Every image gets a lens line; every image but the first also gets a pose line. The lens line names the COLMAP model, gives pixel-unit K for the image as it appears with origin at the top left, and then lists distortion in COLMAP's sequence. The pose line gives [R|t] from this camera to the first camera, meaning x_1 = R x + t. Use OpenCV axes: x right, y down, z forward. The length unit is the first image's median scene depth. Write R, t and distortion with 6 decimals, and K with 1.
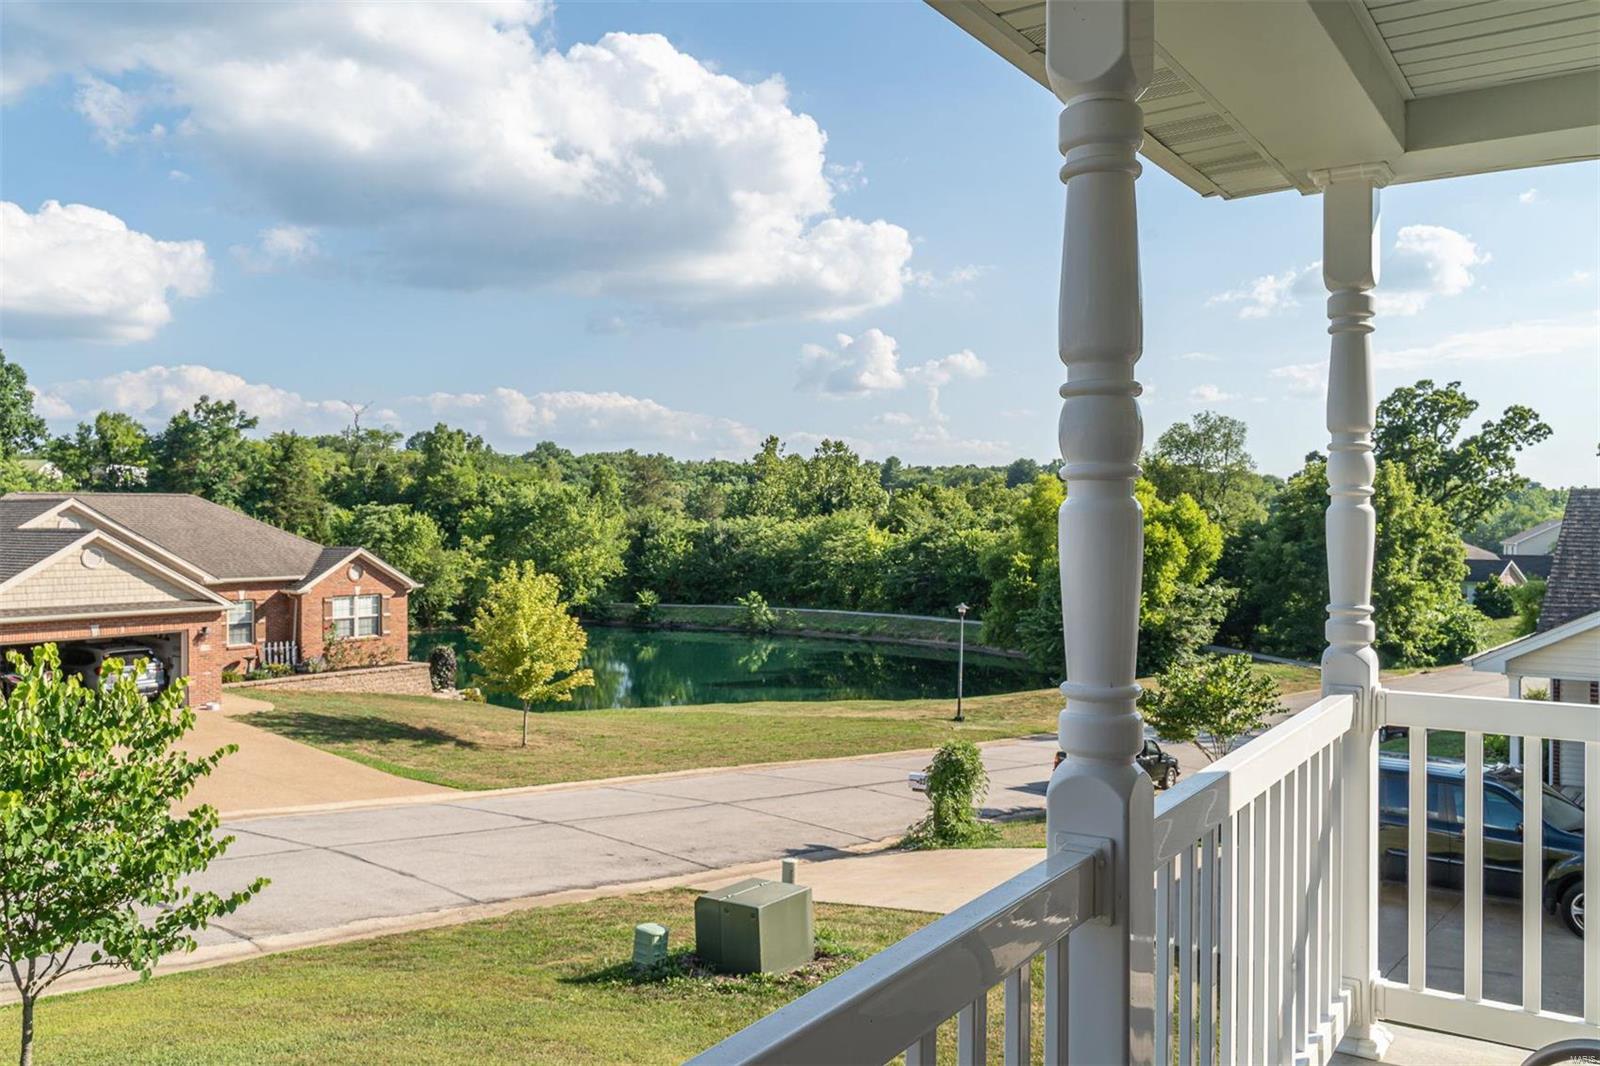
lens RADIAL K [[1270.7, 0, 794.4], [0, 1270.7, 533.2], [0, 0, 1]] dist [-0.018270, 0.045243]
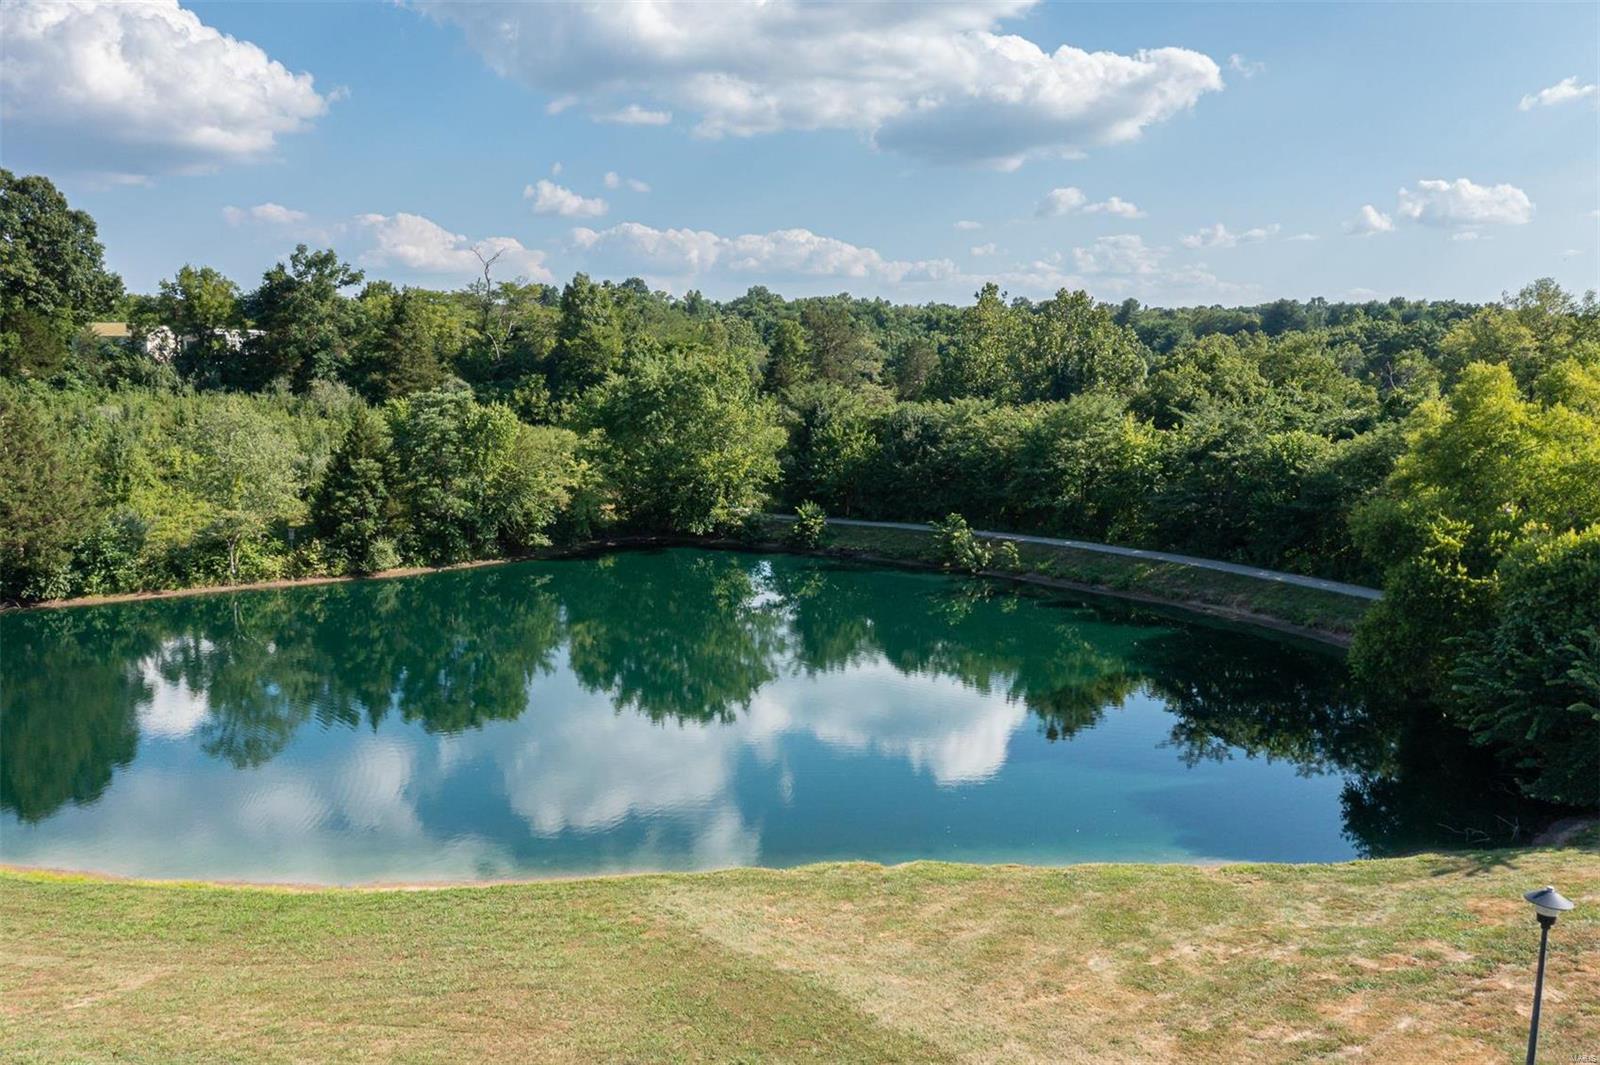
lens RADIAL K [[1270.7, 0, 794.3], [0, 1270.7, 533.5], [0, 0, 1]] dist [-0.018270, 0.045243]
pose [[0.984920, 0.018643, -0.172002, 0.001446], [0.002637, 0.992444, 0.122669, -0.027095], [0.172989, -0.121273, 0.977429, 0.271317]]
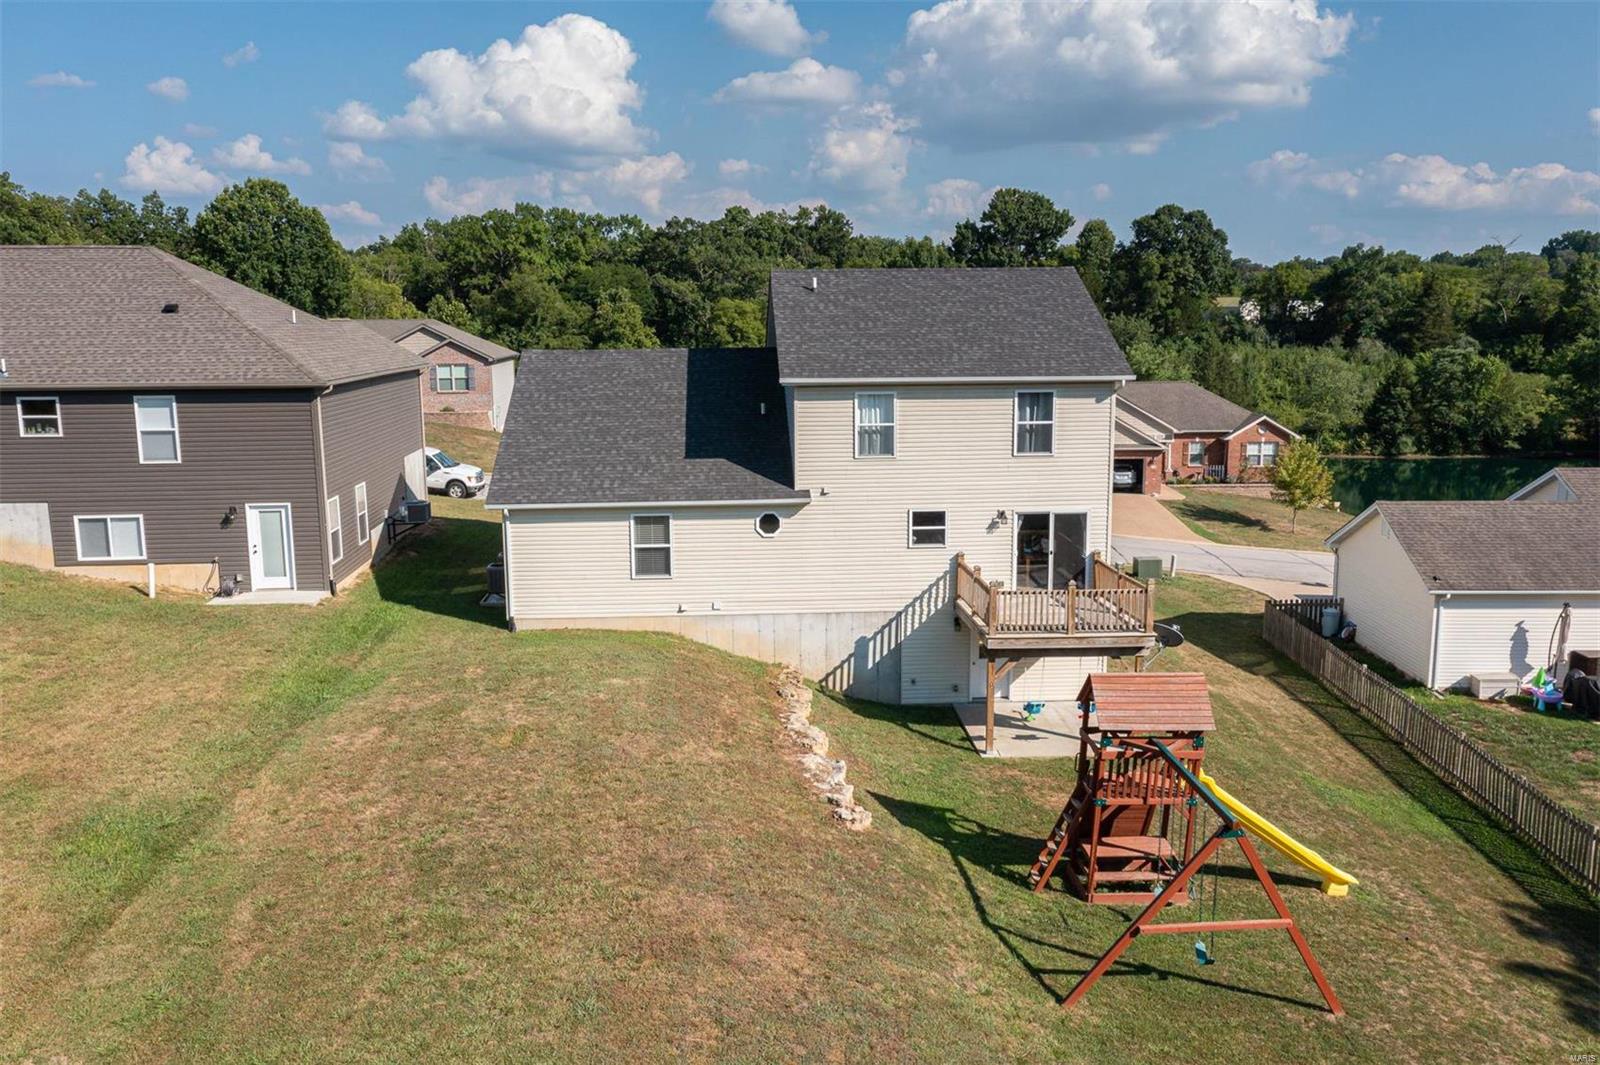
lens RADIAL K [[1270.7, 0, 799.6], [0, 1270.7, 526.5], [0, 0, 1]] dist [-0.018270, 0.045243]
pose [[0.608803, 0.120506, -0.784115, 0.226671], [0.002423, 0.988109, 0.153738, -0.037168], [0.793317, -0.095496, 0.601272, -0.201881]]
